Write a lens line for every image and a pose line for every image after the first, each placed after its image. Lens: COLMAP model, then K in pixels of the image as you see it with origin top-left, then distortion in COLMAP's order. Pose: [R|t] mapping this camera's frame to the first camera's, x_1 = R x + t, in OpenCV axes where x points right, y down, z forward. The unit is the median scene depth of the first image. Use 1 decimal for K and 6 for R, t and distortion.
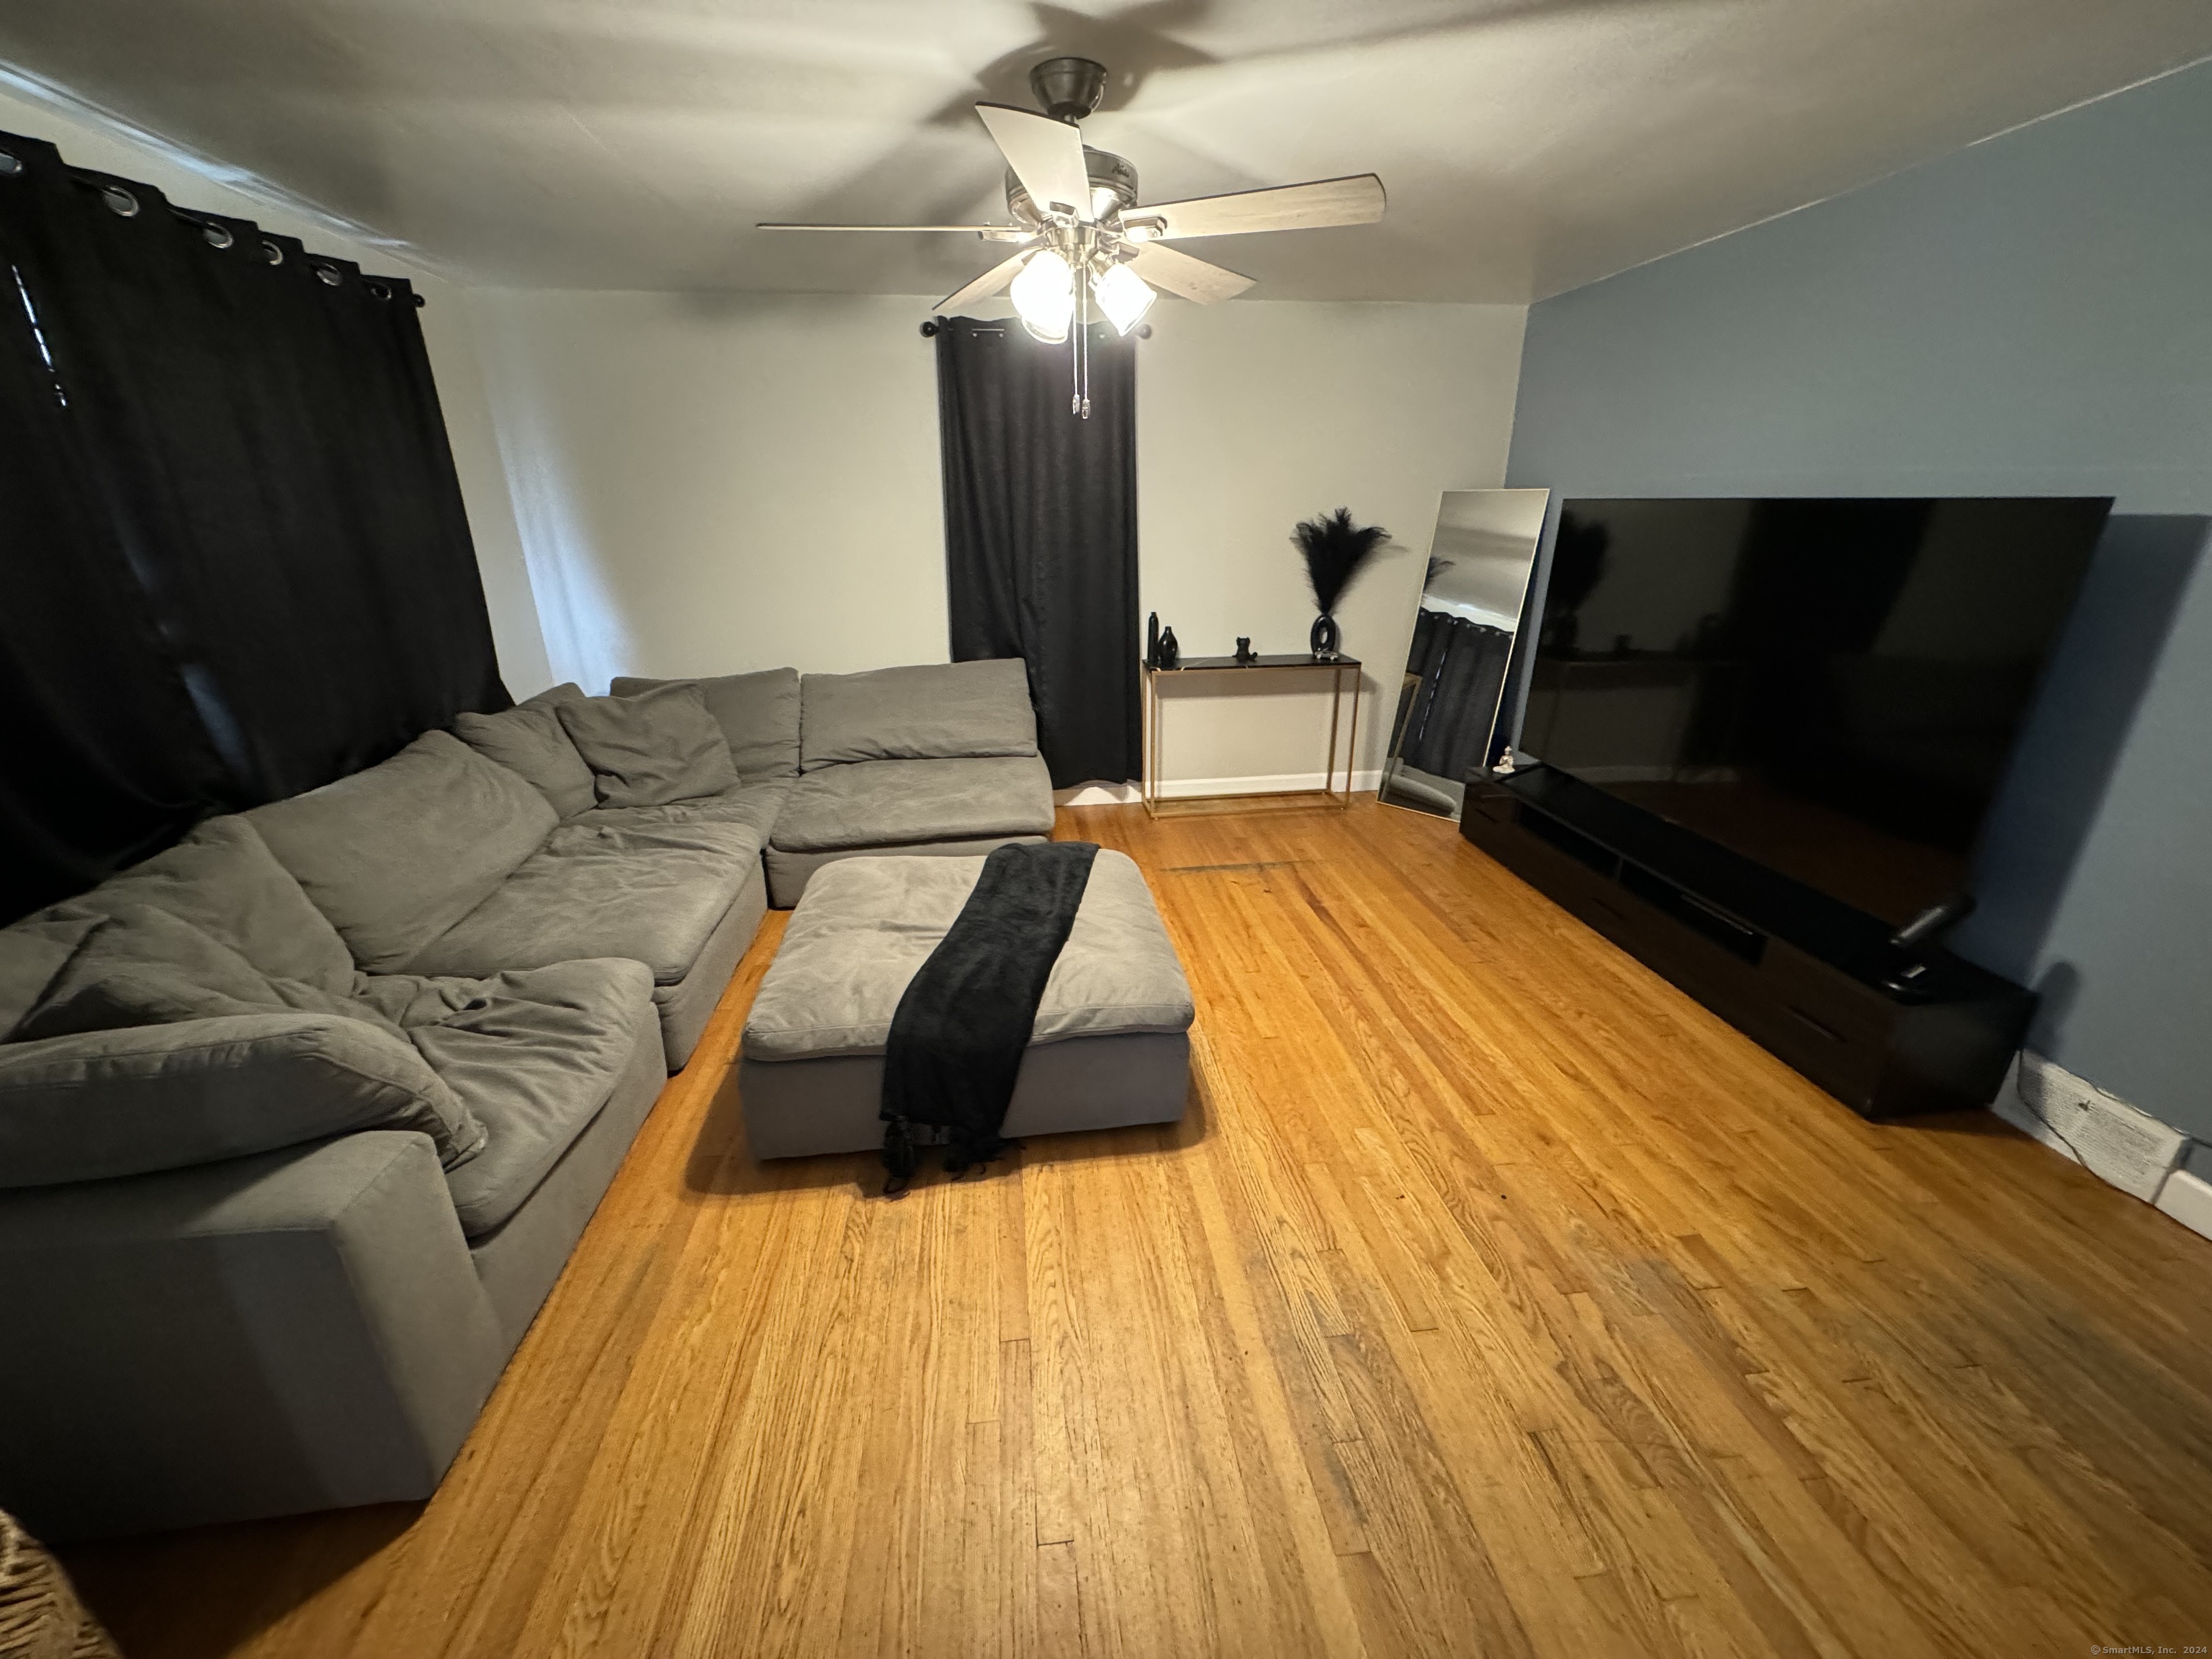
lens RADIAL K [[877.6, 0, 1106.0], [0, 877.6, 829.5], [0, 0, 1]] dist [-0.001579, 0.000389]
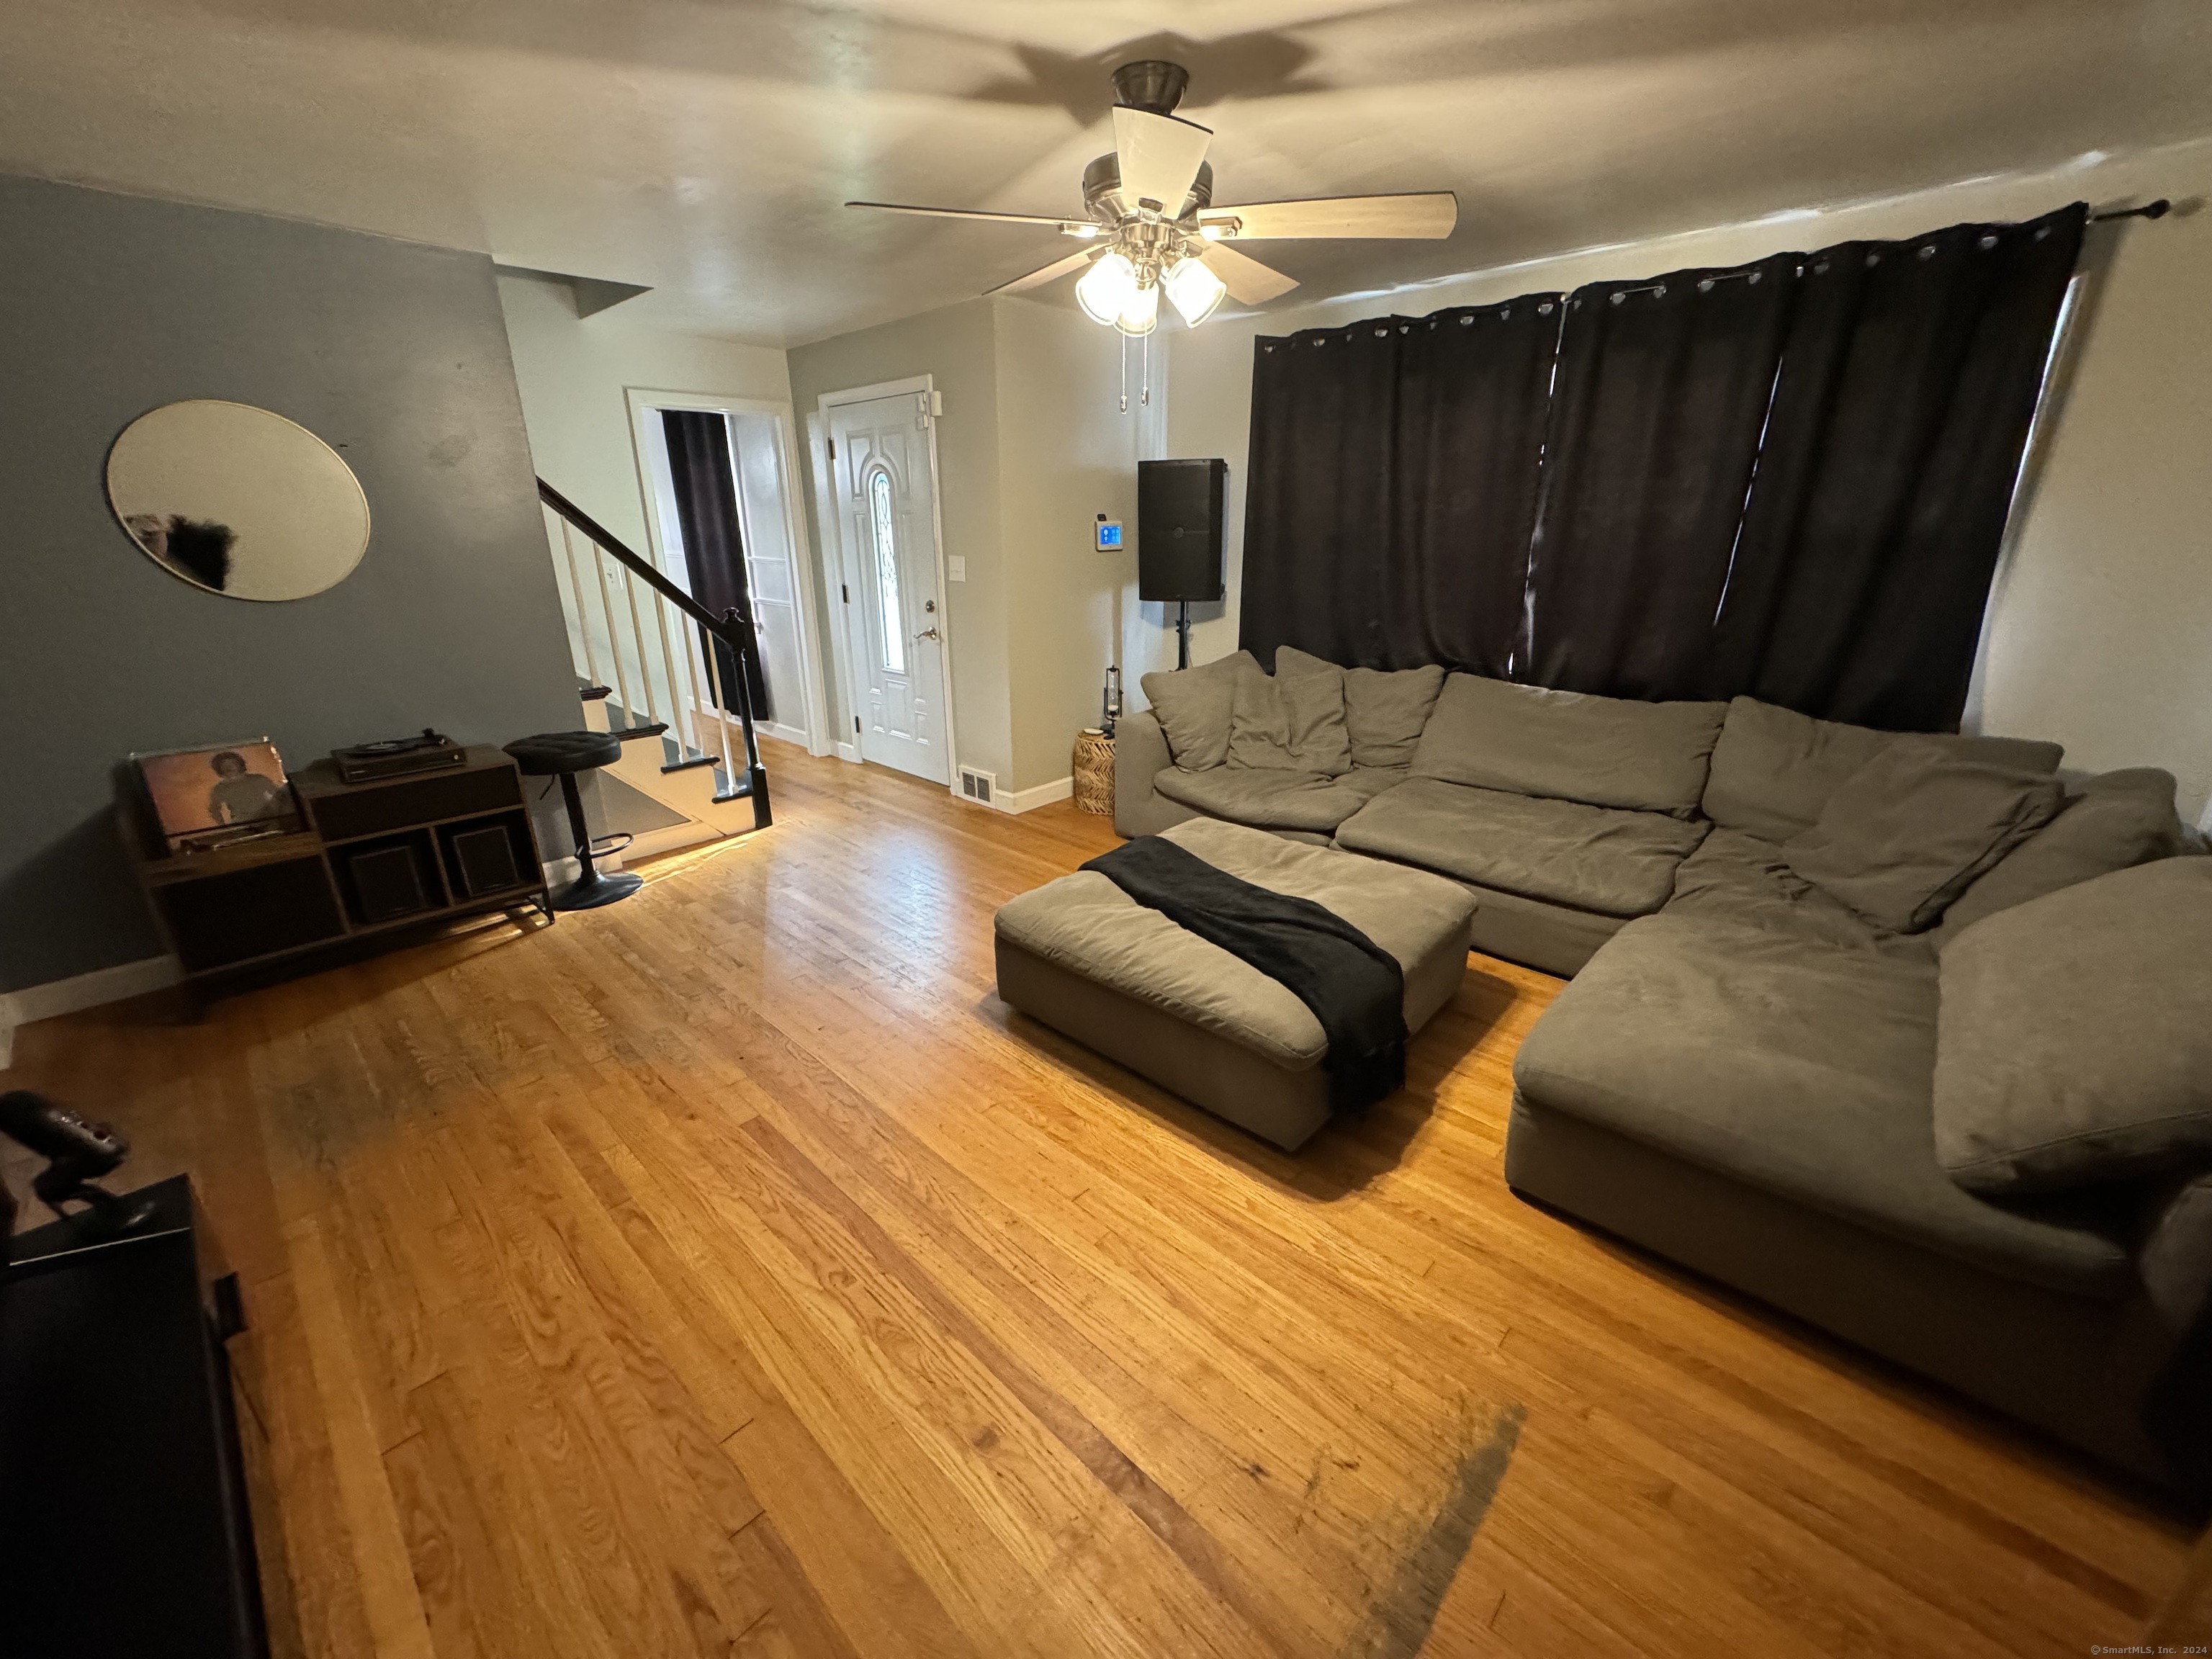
lens RADIAL K [[877.6, 0, 1106.0], [0, 877.6, 829.5], [0, 0, 1]] dist [-0.001579, 0.000389]
pose [[-0.768416, 0.224057, -0.599446, 0.605012], [-0.219126, 0.787962, 0.575413, -0.542481], [0.601266, 0.573510, -0.556386, 1.510713]]
